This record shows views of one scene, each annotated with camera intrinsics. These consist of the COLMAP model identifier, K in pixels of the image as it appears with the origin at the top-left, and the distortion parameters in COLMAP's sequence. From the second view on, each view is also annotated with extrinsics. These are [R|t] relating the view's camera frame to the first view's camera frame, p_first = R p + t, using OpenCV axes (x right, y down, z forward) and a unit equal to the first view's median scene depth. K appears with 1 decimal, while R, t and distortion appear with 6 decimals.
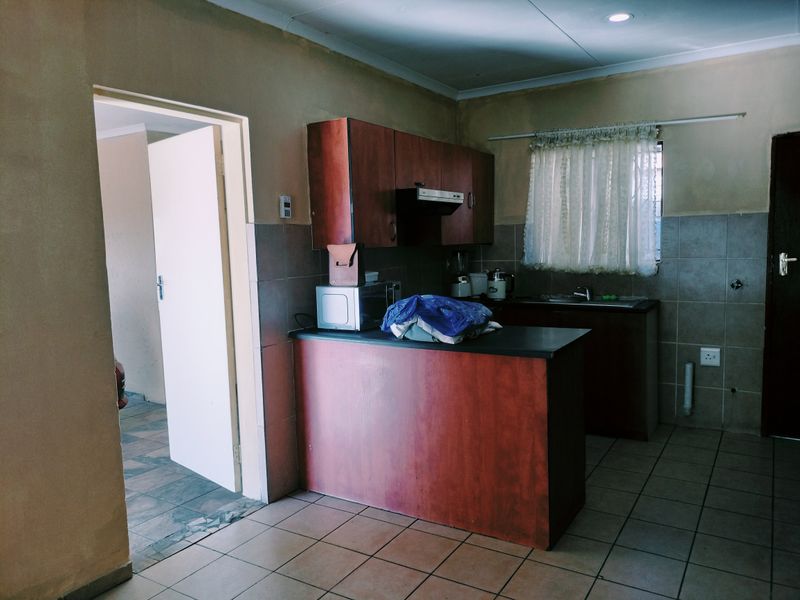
lens RADIAL K [[605.2, 0, 400.0], [0, 605.2, 300.0], [0, 0, 1]] dist [0.003253, -0.000963]
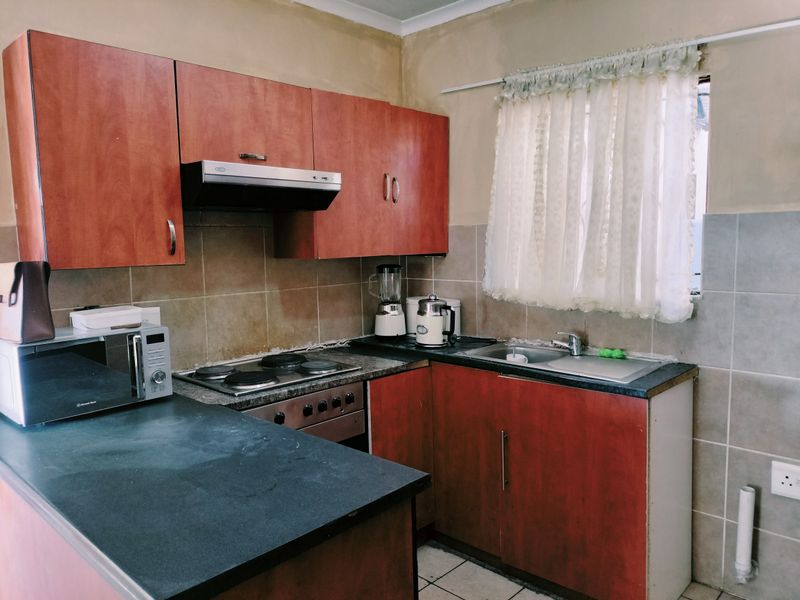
lens RADIAL K [[605.2, 0, 400.0], [0, 605.2, 300.0], [0, 0, 1]] dist [0.003253, -0.000963]
pose [[0.980211, 0.031924, -0.195364, 0.264164], [-0.030272, 0.999476, 0.011437, -0.056315], [0.195627, -0.005296, 0.980664, 0.398153]]
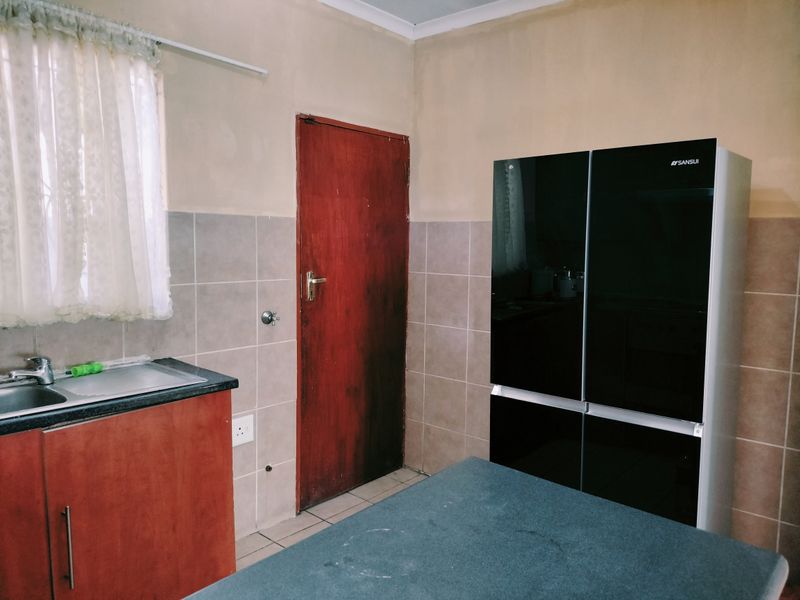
lens RADIAL K [[608.8, 0, 400.0], [0, 608.8, 300.0], [0, 0, 1]] dist [0.001947, 0.000072]
pose [[0.129897, -0.071519, 0.988945, -0.102872], [0.077082, 0.995105, 0.061840, -0.071072], [-0.988527, 0.068197, 0.134774, 0.695044]]
